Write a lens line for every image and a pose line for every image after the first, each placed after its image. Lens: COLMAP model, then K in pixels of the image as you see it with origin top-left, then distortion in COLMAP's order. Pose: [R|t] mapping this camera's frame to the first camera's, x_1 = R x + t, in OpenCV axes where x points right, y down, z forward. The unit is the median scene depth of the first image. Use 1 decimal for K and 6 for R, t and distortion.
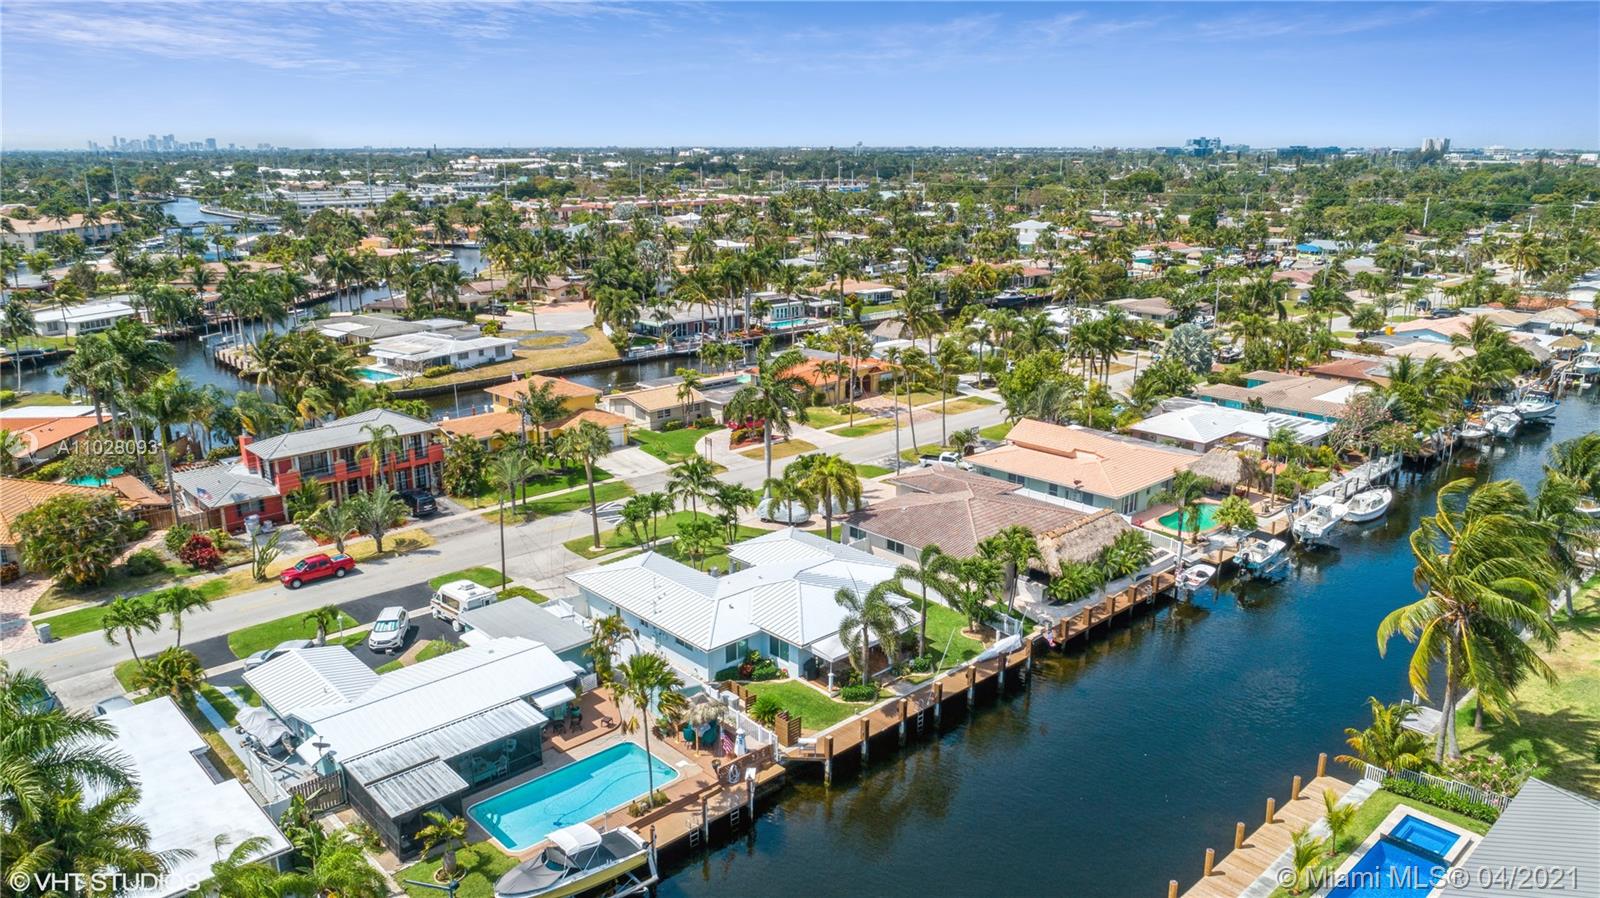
lens RADIAL K [[1108.3, 0, 800.0], [0, 1108.3, 449.0], [0, 0, 1]] dist [-0.005811, -0.000177]
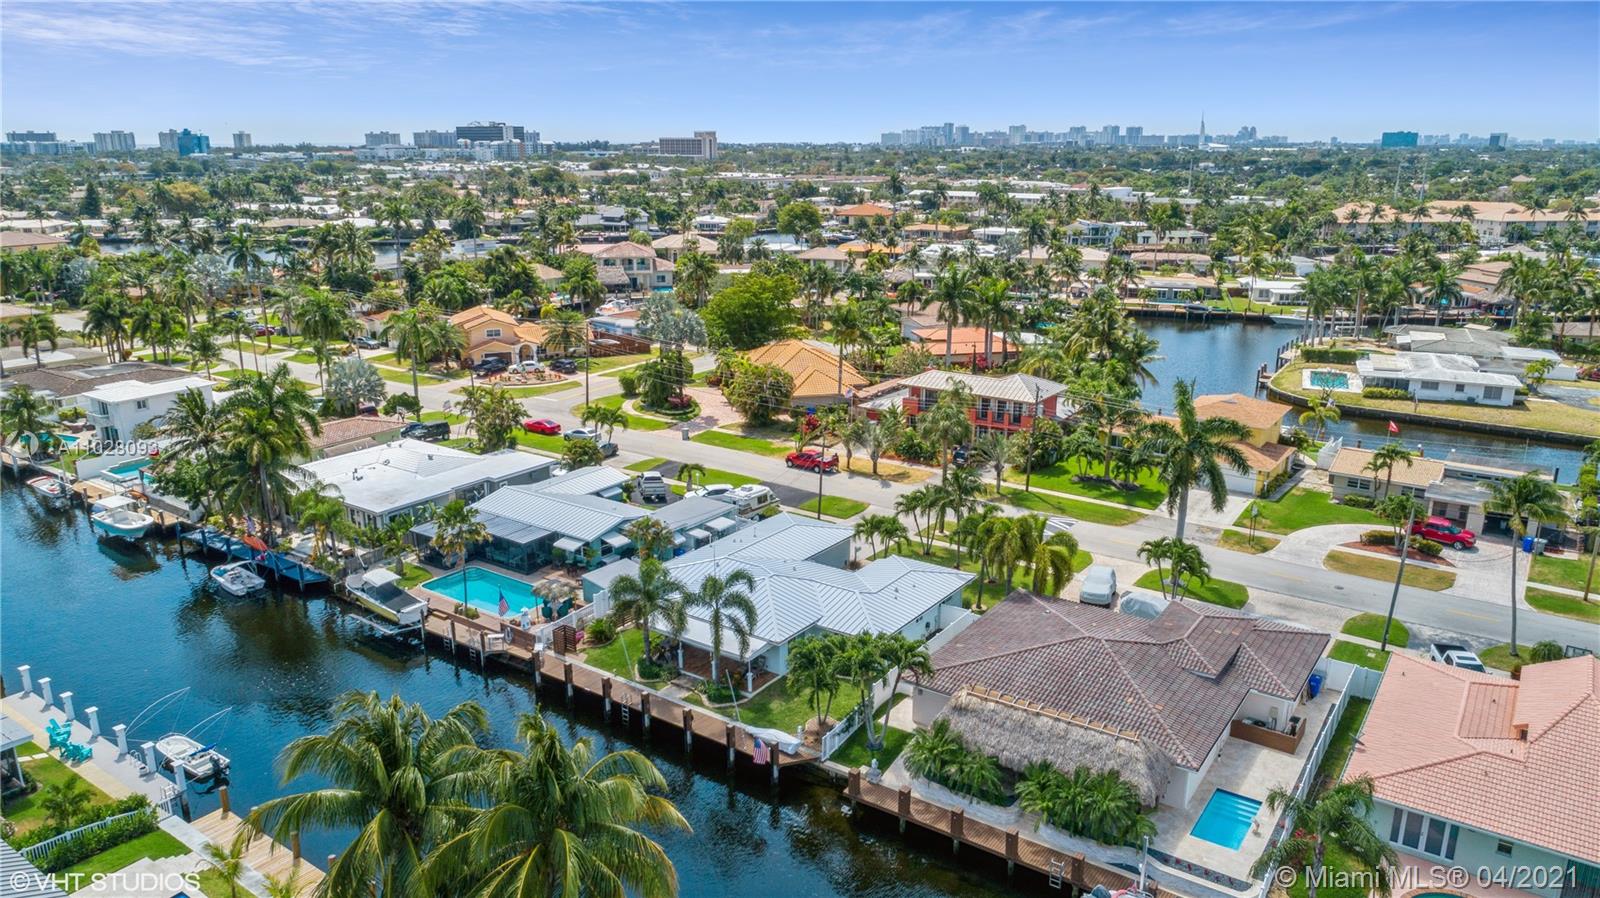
lens RADIAL K [[1130.3, 0, 803.9], [0, 1130.3, 413.4], [0, 0, 1]] dist [-0.012797, 0.000640]
pose [[0.212301, 0.238720, -0.947598, 0.895183], [-0.265367, 0.947347, 0.179203, -0.198429], [0.940483, 0.213416, 0.264471, 0.724075]]
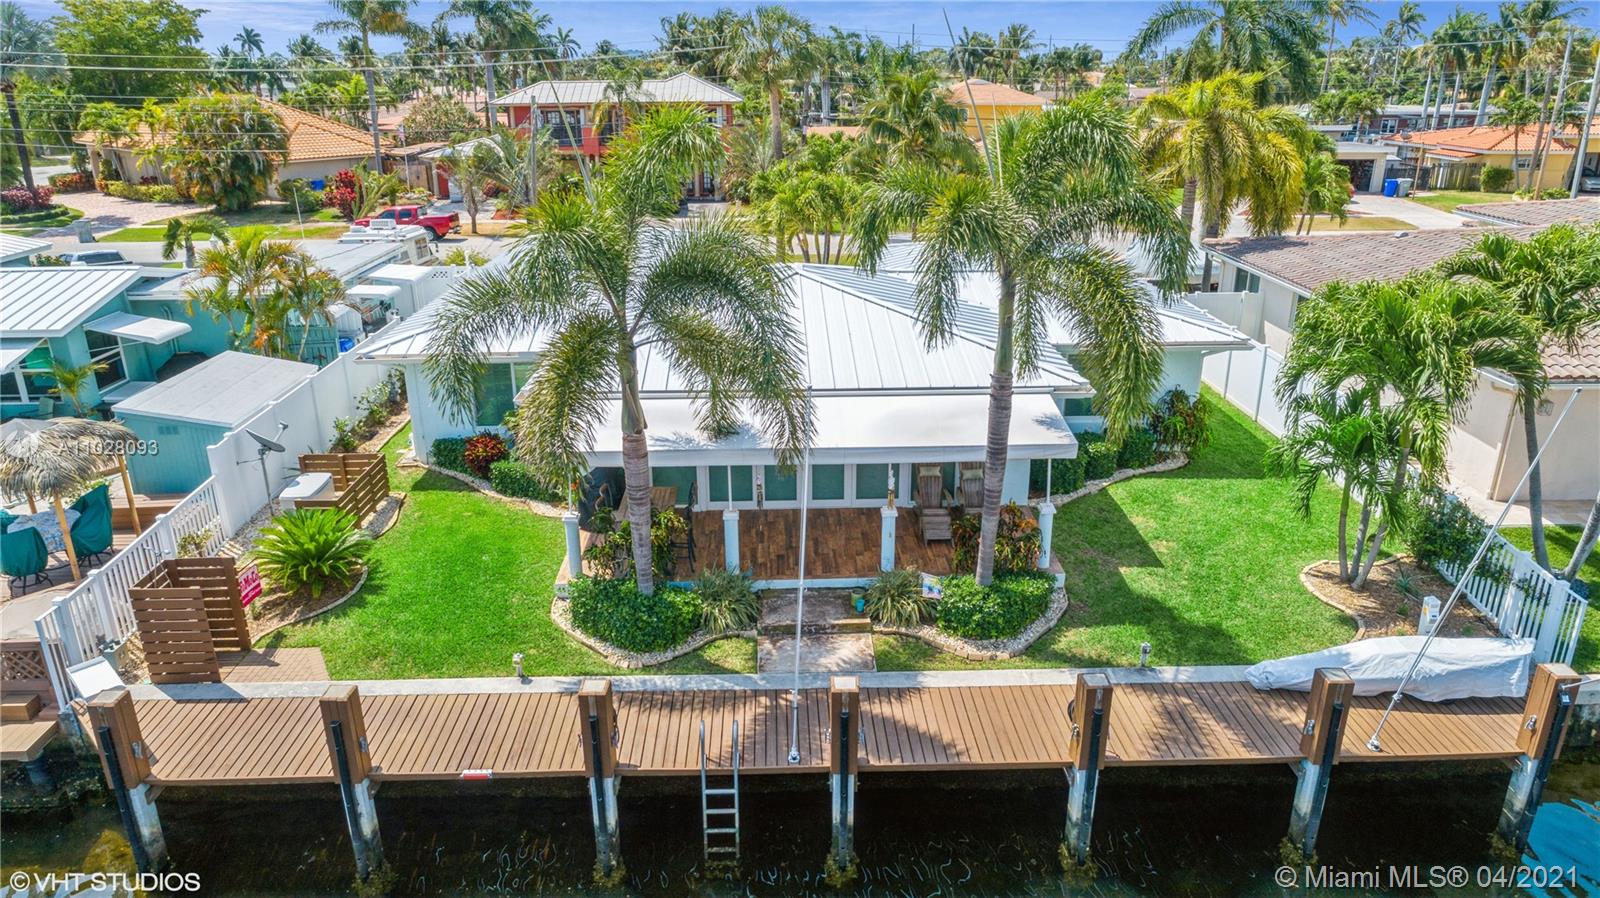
lens RADIAL K [[1059.2, 0, 800.0], [0, 1059.2, 449.0], [0, 0, 1]] dist [-0.003873, 0.000320]
pose [[0.752614, 0.222276, -0.619811, 0.205497], [-0.174436, 0.974974, 0.137832, 0.125165], [0.634936, 0.004384, 0.772552, 0.741698]]
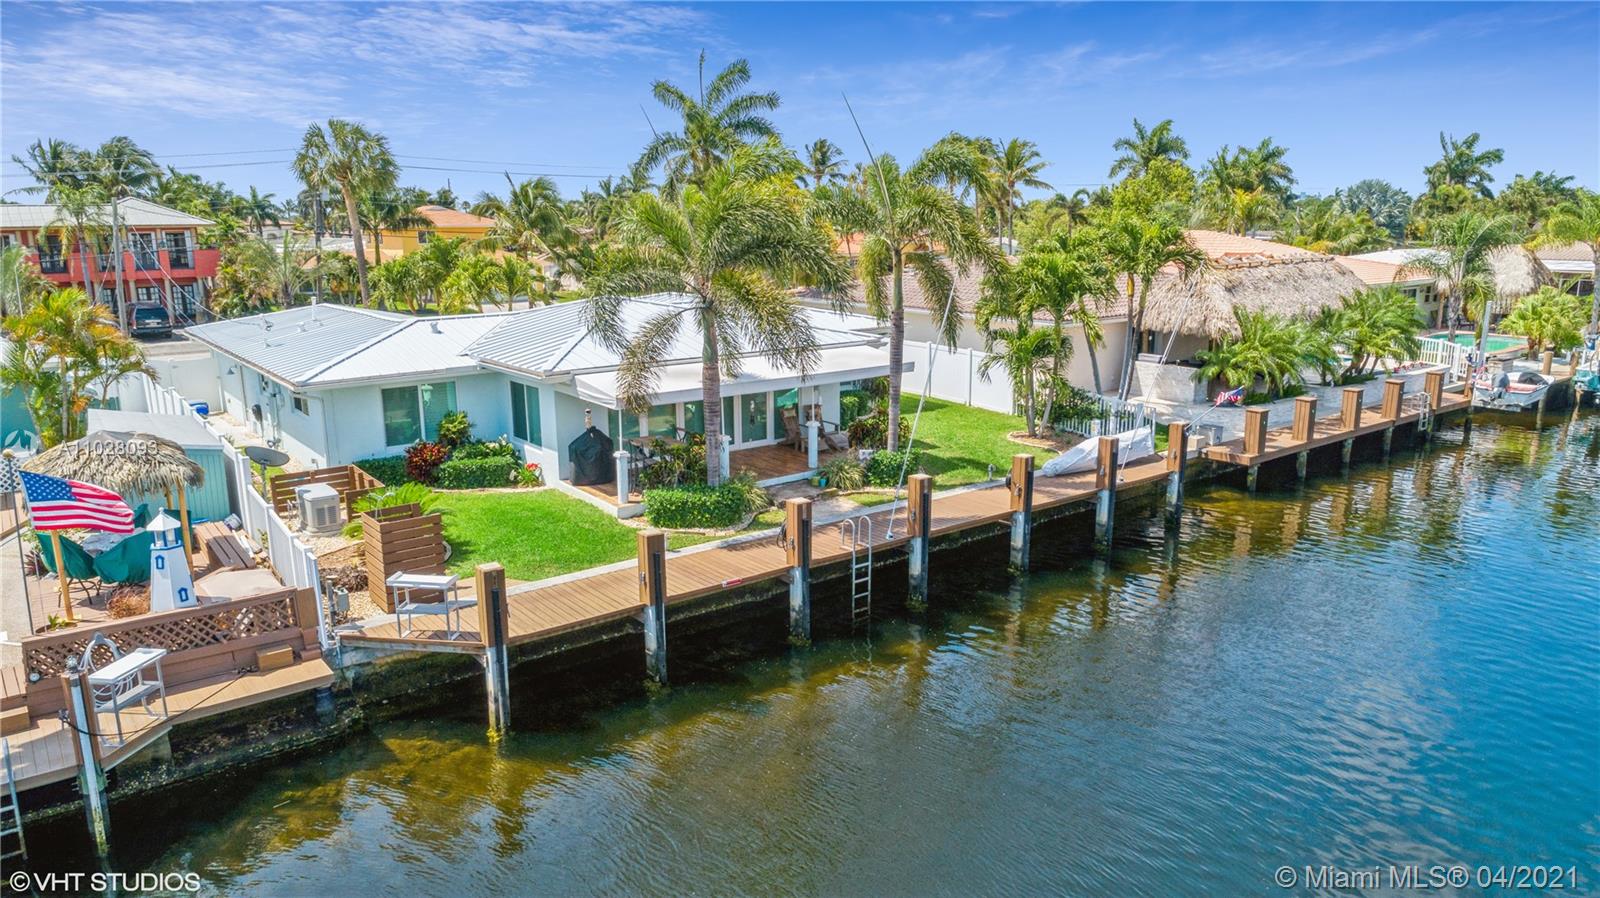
lens RADIAL K [[1059.2, 0, 800.0], [0, 1059.2, 449.0], [0, 0, 1]] dist [-0.003873, 0.000320]
pose [[0.995699, 0.013292, -0.091685, 0.103991], [-0.018465, 0.998271, -0.055806, 0.195503], [0.090785, 0.057259, 0.994223, 0.589954]]
